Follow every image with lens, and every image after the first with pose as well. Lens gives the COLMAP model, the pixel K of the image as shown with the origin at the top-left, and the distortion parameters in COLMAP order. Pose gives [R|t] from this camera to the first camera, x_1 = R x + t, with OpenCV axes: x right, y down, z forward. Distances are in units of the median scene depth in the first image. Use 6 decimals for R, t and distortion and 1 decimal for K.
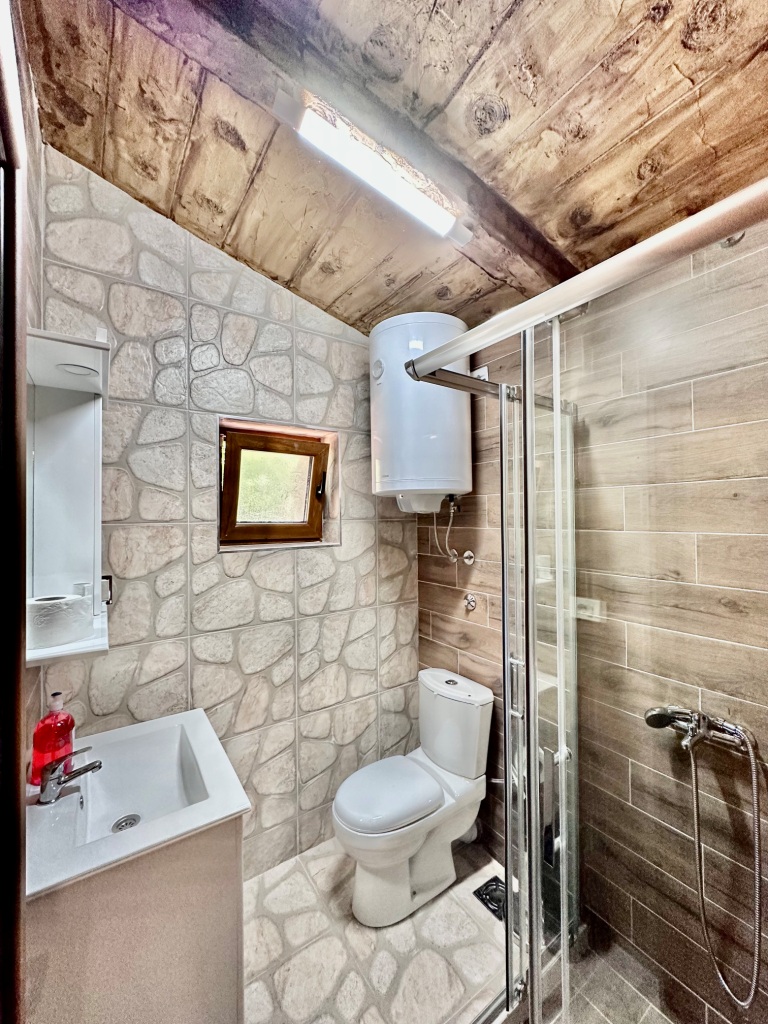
lens RADIAL K [[409.4, 0, 383.2], [0, 409.4, 511.6], [0, 0, 1]] dist [-0.000949, 0.000298]
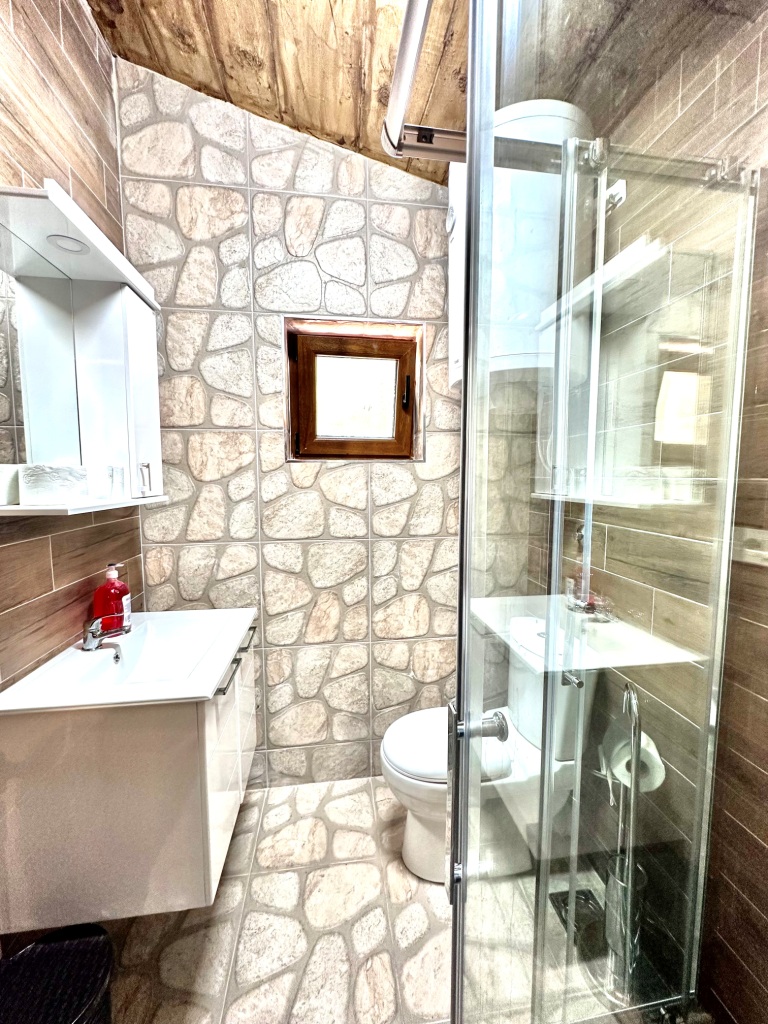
lens RADIAL K [[409.4, 0, 385.4], [0, 409.4, 512.1], [0, 0, 1]] dist [-0.000949, 0.000298]
pose [[0.895303, 0.047082, -0.442963, 0.249925], [-0.000943, 0.994597, 0.103809, 0.118953], [0.445457, -0.092523, 0.890510, 0.223676]]
